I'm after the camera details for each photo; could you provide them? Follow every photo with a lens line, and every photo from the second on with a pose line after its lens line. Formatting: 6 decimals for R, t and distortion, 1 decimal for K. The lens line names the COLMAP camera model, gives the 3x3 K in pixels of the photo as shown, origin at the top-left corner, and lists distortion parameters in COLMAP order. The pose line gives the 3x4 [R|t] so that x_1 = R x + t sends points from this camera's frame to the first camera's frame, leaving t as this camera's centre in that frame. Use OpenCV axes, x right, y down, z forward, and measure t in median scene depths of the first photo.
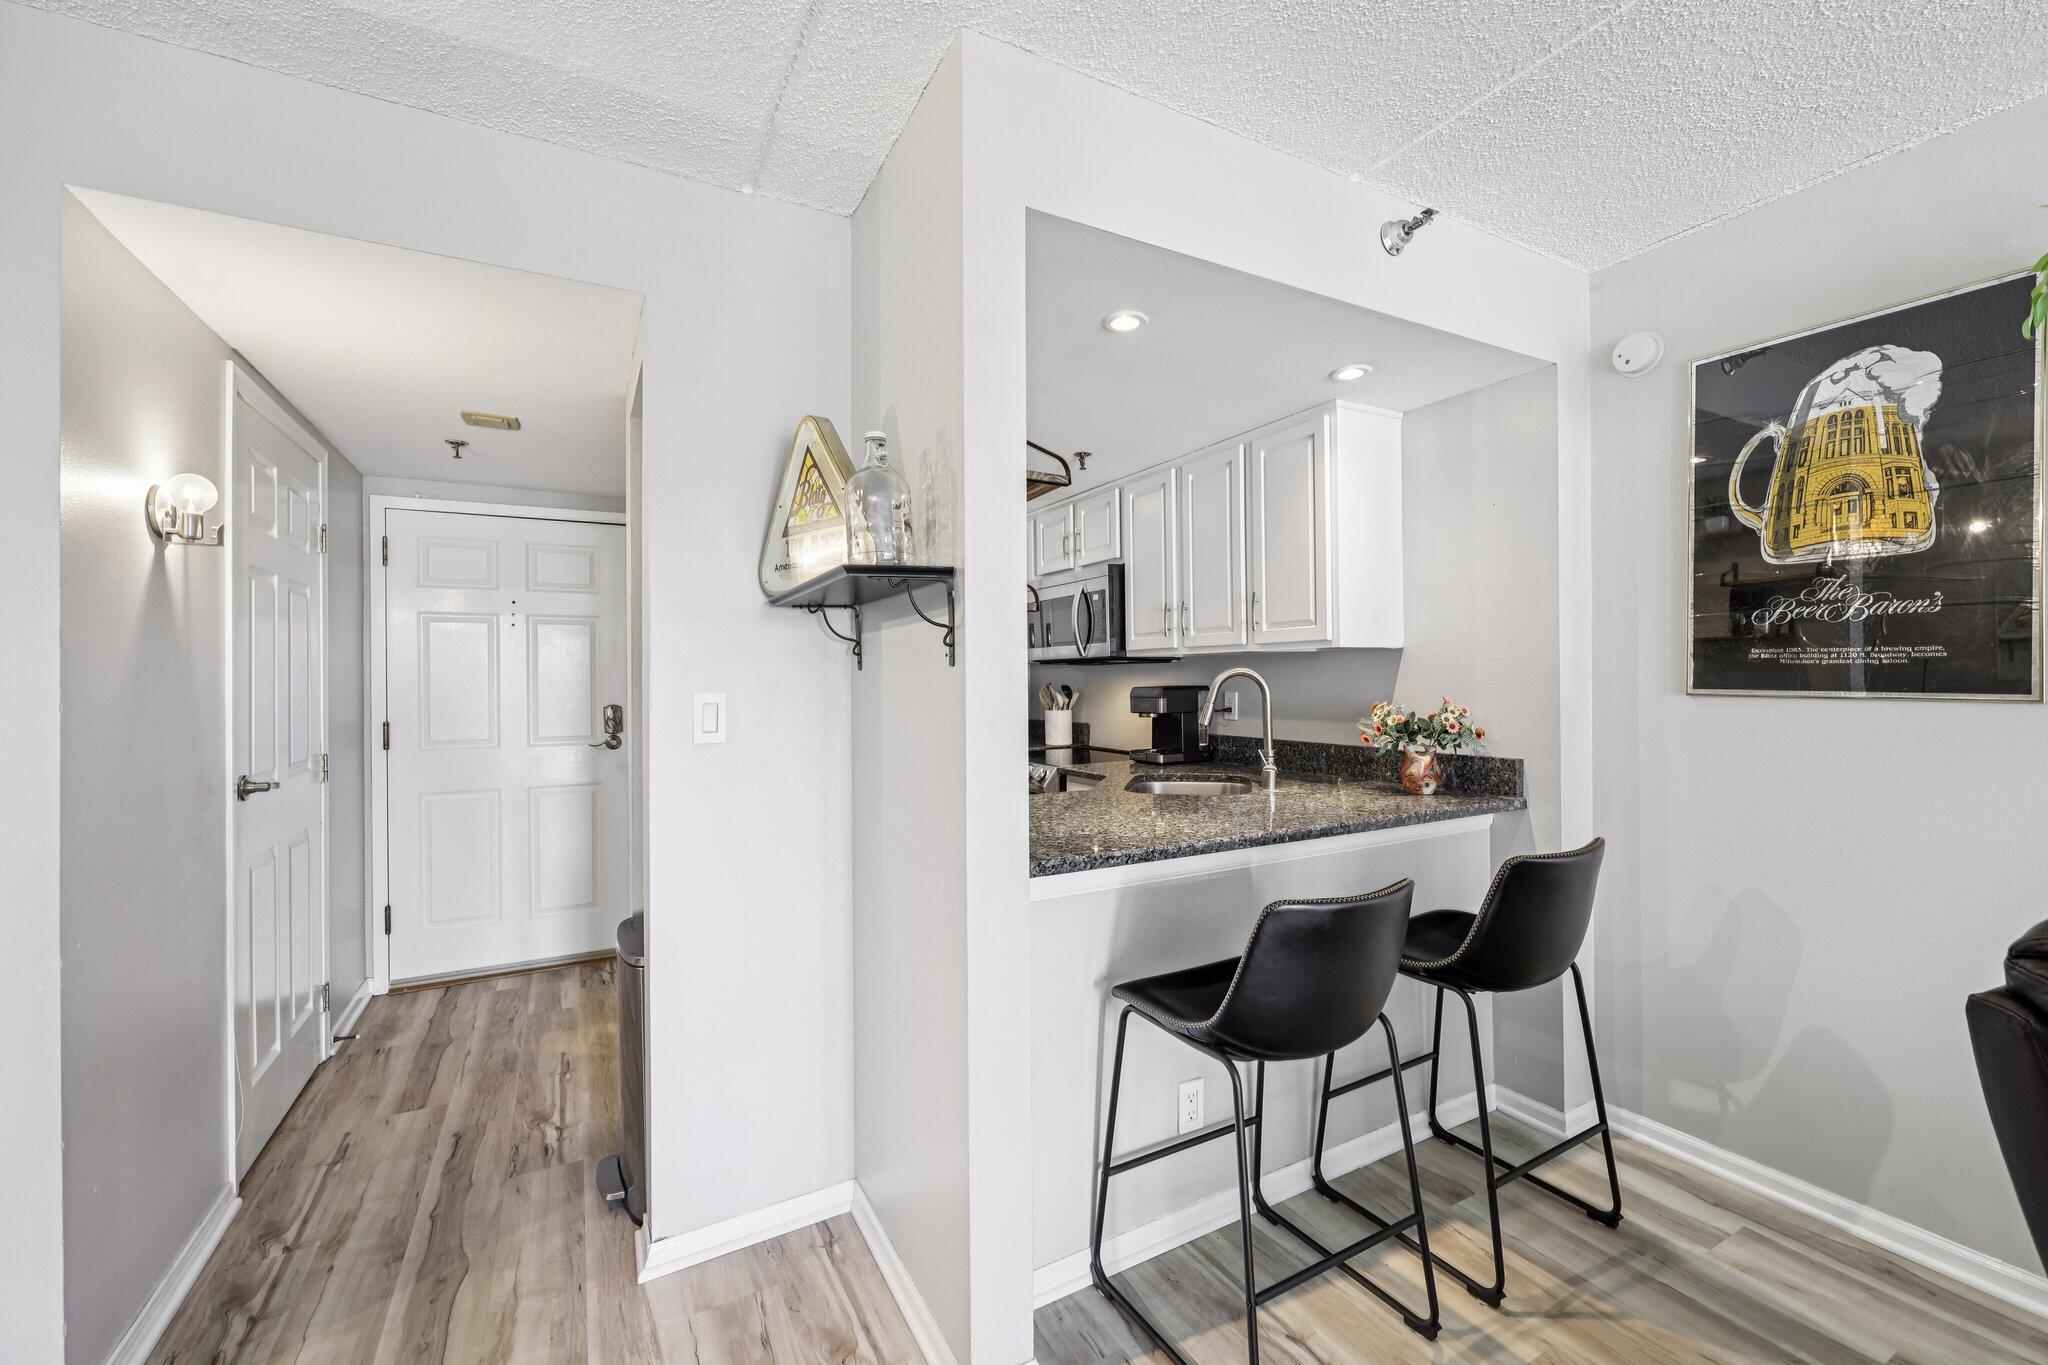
lens RADIAL K [[828.5, 0, 1027.1], [0, 828.5, 673.6], [0, 0, 1]] dist [-0.000770, -0.000058]
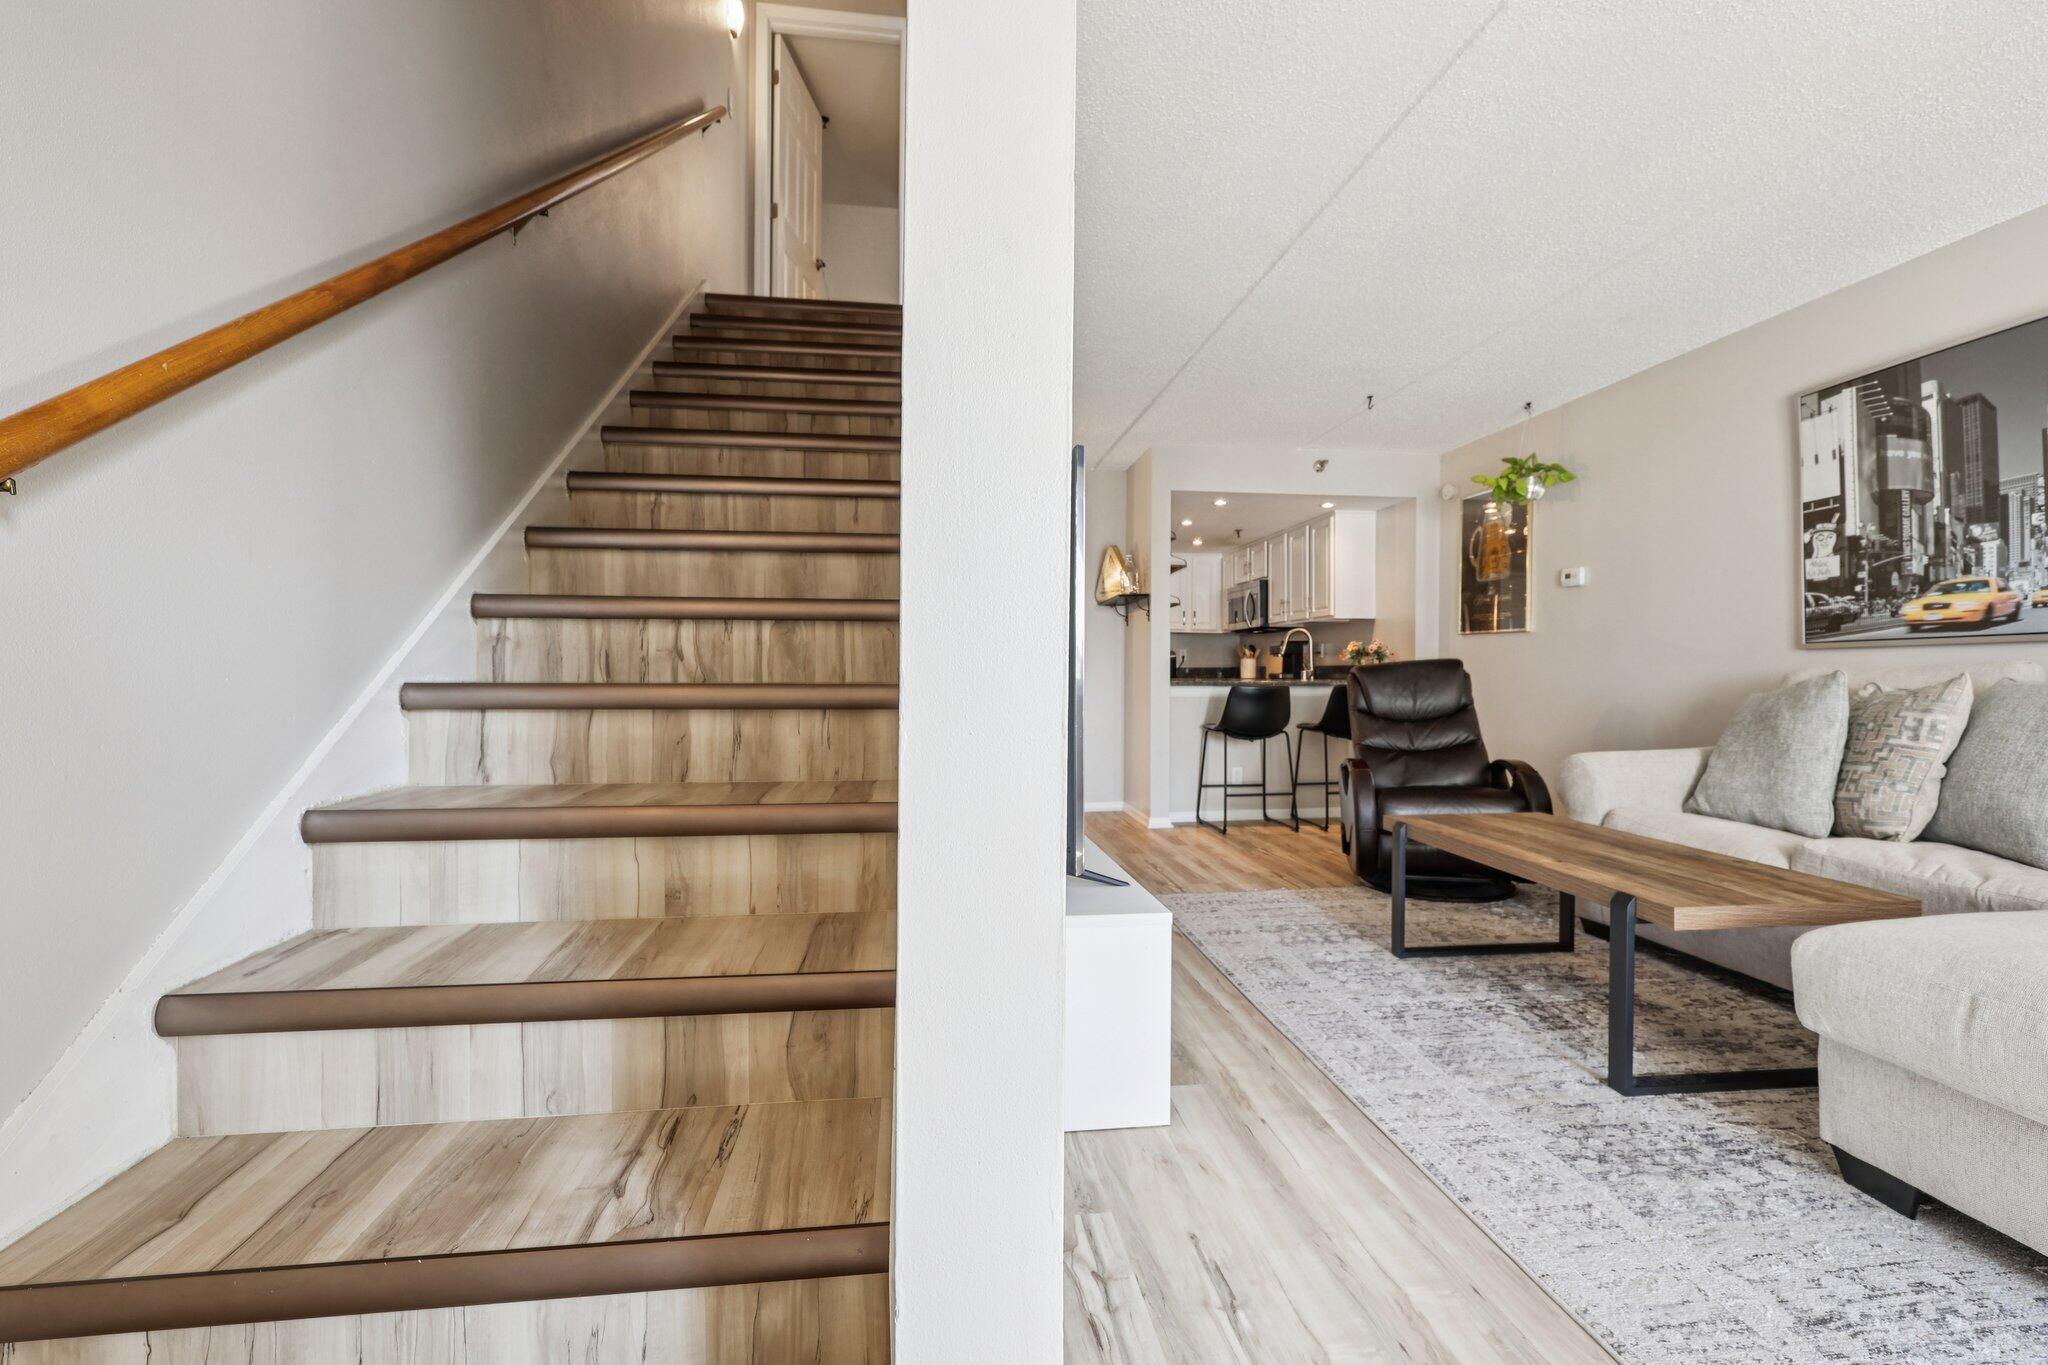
lens RADIAL K [[828.5, 0, 1027.1], [0, 828.5, 673.6], [0, 0, 1]] dist [-0.000770, -0.000058]
pose [[0.932691, 0.012152, -0.360471, 0.408036], [-0.008883, 0.999903, 0.010722, 0.103808], [0.360567, -0.006798, 0.932709, -1.446984]]
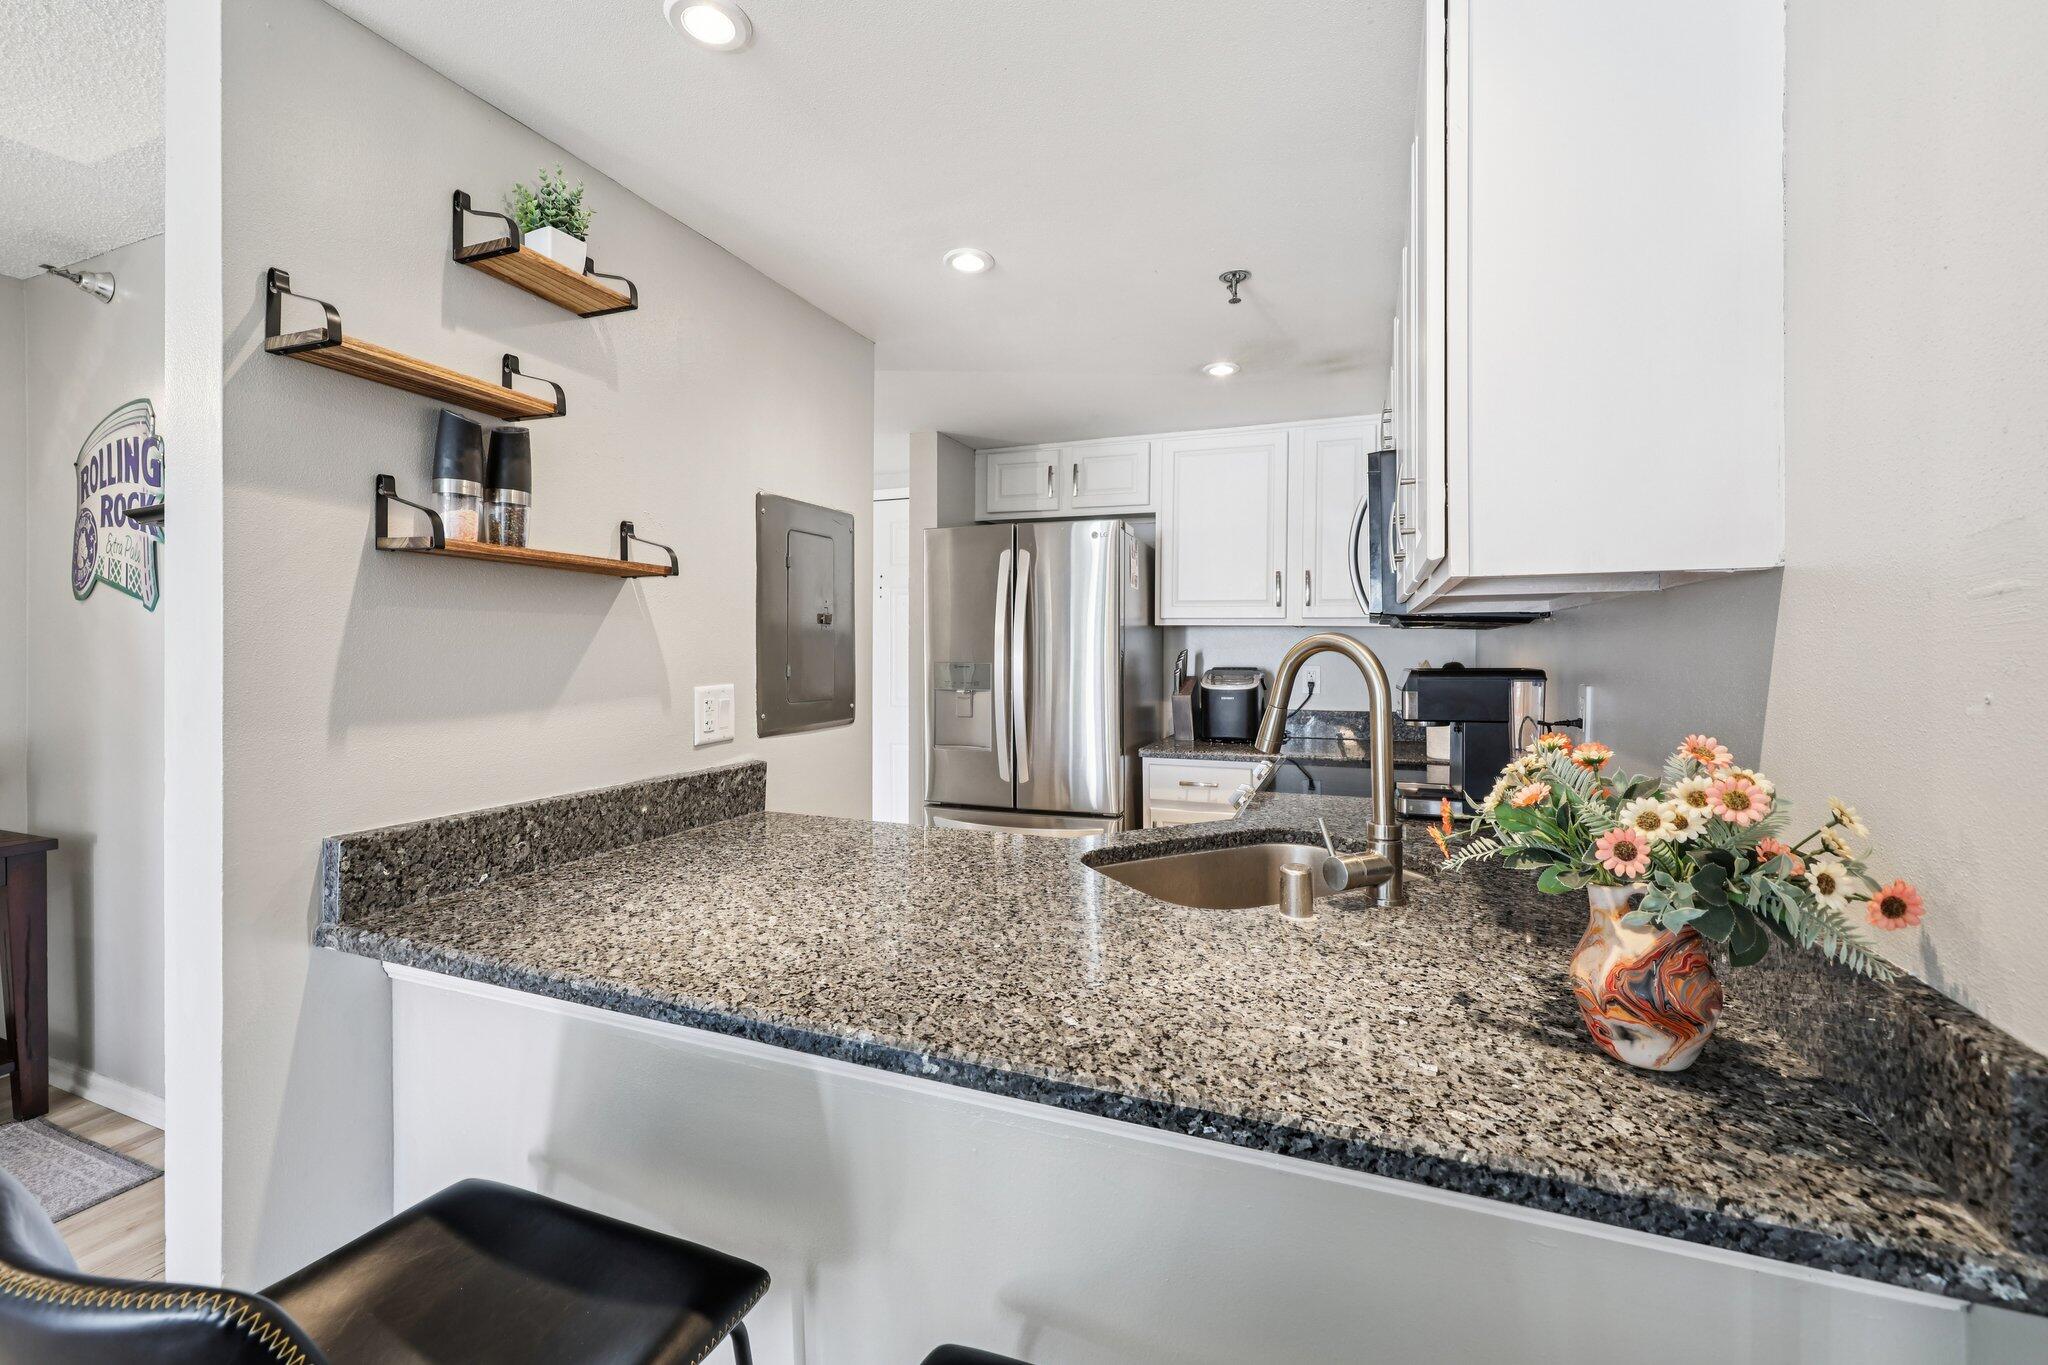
lens RADIAL K [[828.5, 0, 1027.1], [0, 828.5, 673.6], [0, 0, 1]] dist [-0.000770, -0.000058]
pose [[0.655490, 0.023290, -0.754845, 0.531117], [-0.004156, 0.999620, 0.027234, 0.002519], [0.755192, -0.014715, 0.655338, 0.622707]]
